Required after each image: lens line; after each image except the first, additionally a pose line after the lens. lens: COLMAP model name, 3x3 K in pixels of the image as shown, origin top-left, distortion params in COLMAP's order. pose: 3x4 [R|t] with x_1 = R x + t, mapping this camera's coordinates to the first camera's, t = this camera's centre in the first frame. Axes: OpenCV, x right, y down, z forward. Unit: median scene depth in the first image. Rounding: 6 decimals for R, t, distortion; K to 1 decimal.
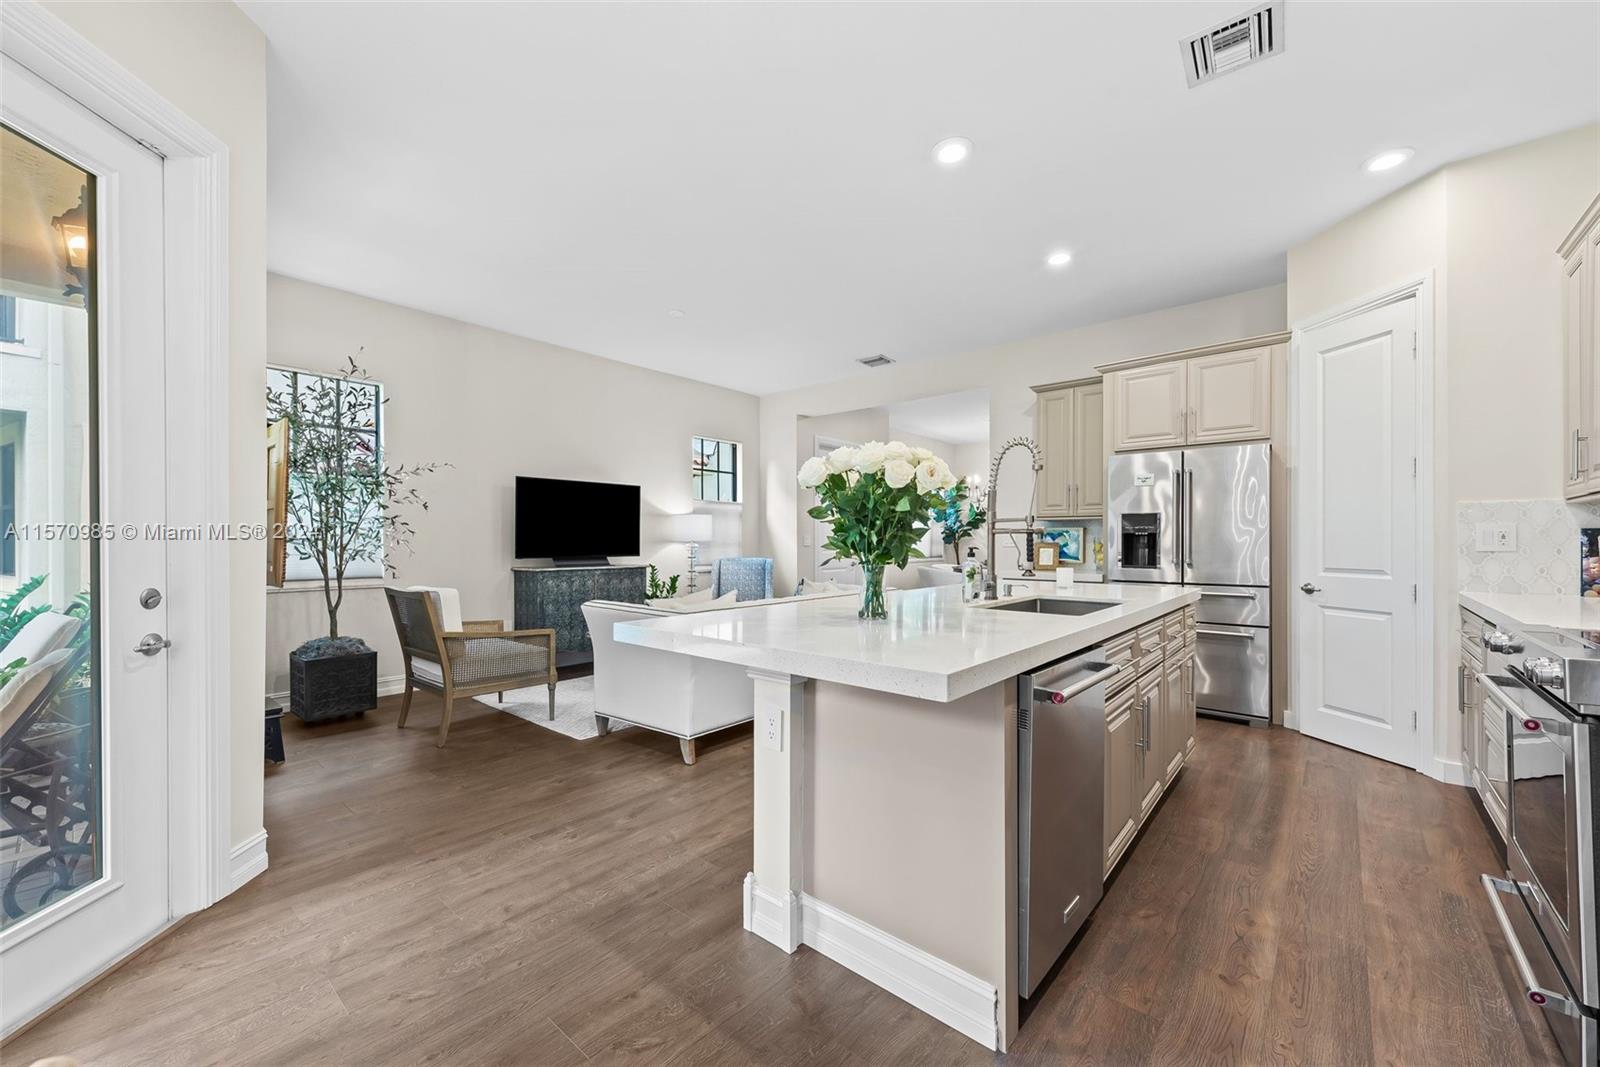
lens RADIAL K [[626.3, 0, 788.1], [0, 626.3, 541.7], [0, 0, 1]] dist [0.010336, -0.003076]
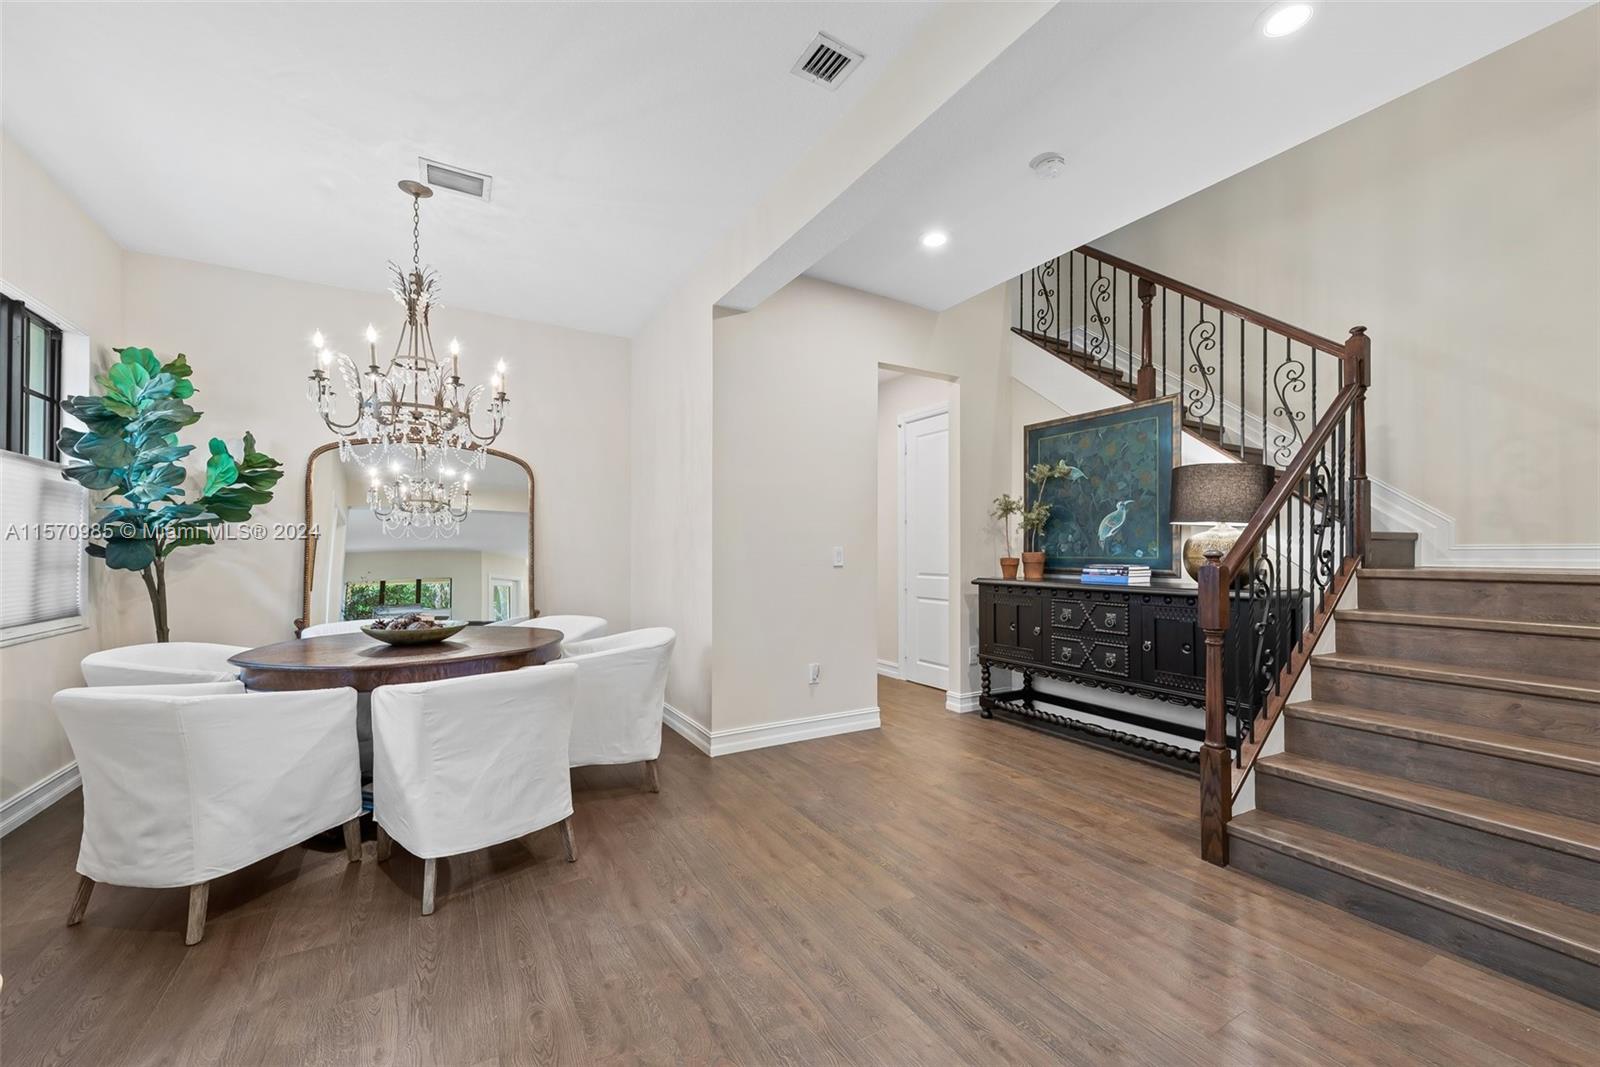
lens RADIAL K [[626.3, 0, 799.4], [0, 626.3, 549.3], [0, 0, 1]] dist [0.010336, -0.003076]
pose [[0.311650, 0.005236, 0.950183, 0.223672], [-0.001472, 0.999986, -0.005027, -0.011965], [-0.950196, 0.000168, 0.311653, 1.794499]]
